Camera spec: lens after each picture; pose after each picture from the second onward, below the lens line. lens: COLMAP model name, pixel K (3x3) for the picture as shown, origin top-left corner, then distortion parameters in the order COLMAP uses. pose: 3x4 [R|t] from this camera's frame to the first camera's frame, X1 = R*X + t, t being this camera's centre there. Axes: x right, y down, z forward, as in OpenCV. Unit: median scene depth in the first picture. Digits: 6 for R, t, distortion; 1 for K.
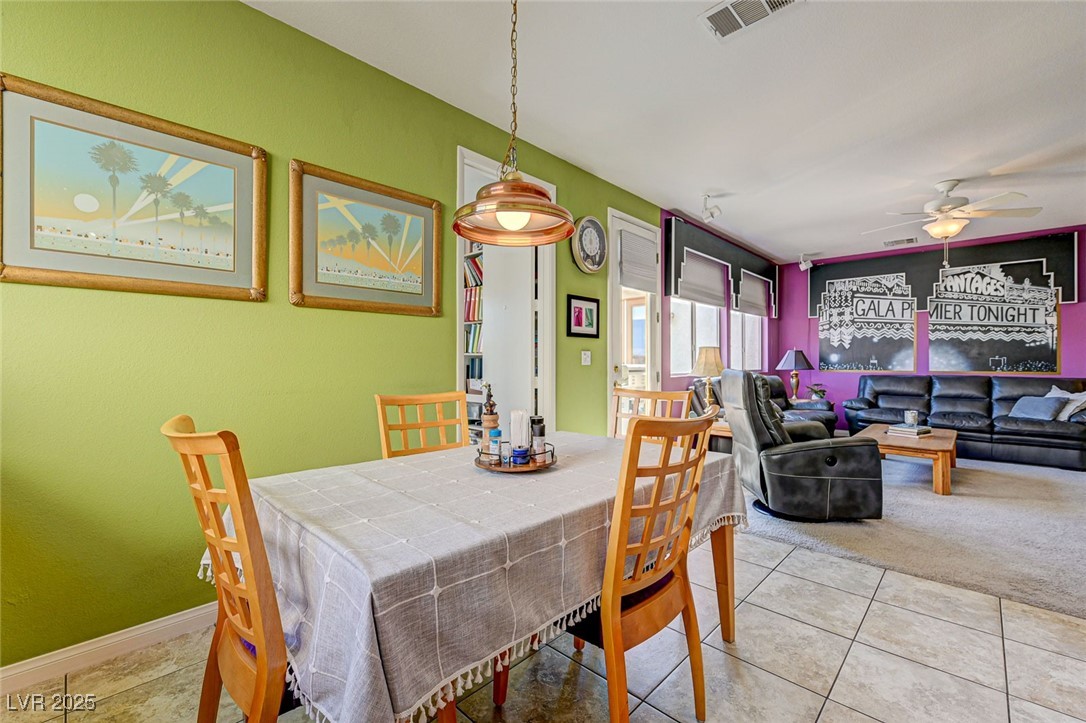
lens RADIAL K [[463.6, 0, 543.0], [0, 463.6, 361.5], [0, 0, 1]] dist [-0.002123, 0.000034]
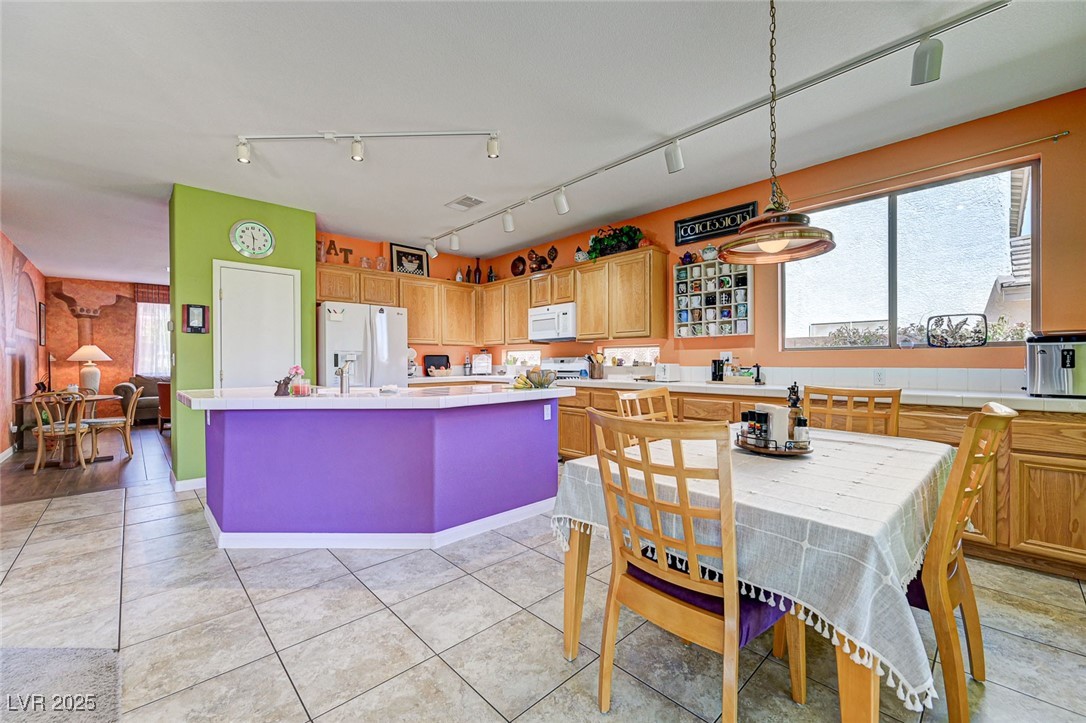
lens RADIAL K [[434.8, 0, 543.0], [0, 434.8, 361.5], [0, 0, 1]] dist [-0.004236, -0.000263]
pose [[-0.998094, -0.003656, 0.061601, 0.307409], [-0.002600, 0.999849, 0.017209, -0.014025], [-0.061655, 0.017016, -0.997952, 1.434194]]
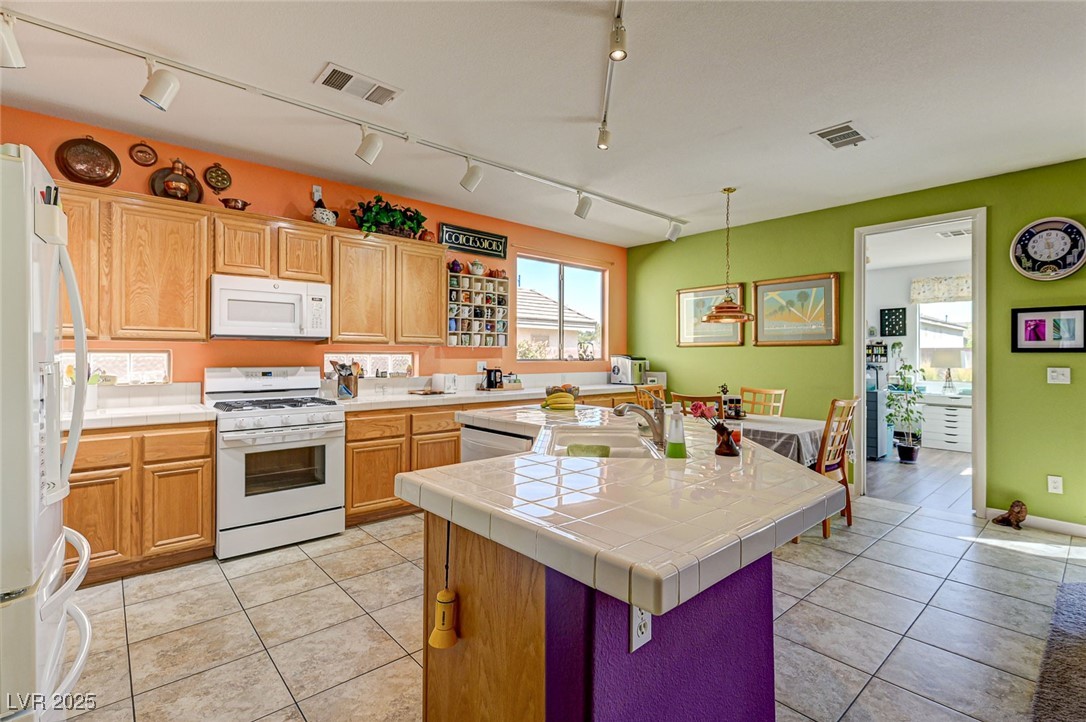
lens RADIAL K [[513.1, 0, 547.3], [0, 513.1, 339.8], [0, 0, 1]] dist [0.018817, -0.000136]
pose [[-0.086567, -0.044695, -0.995243, 1.805819], [-0.016352, 0.998922, -0.043438, -0.026696], [0.996112, 0.012514, -0.087205, 0.199925]]
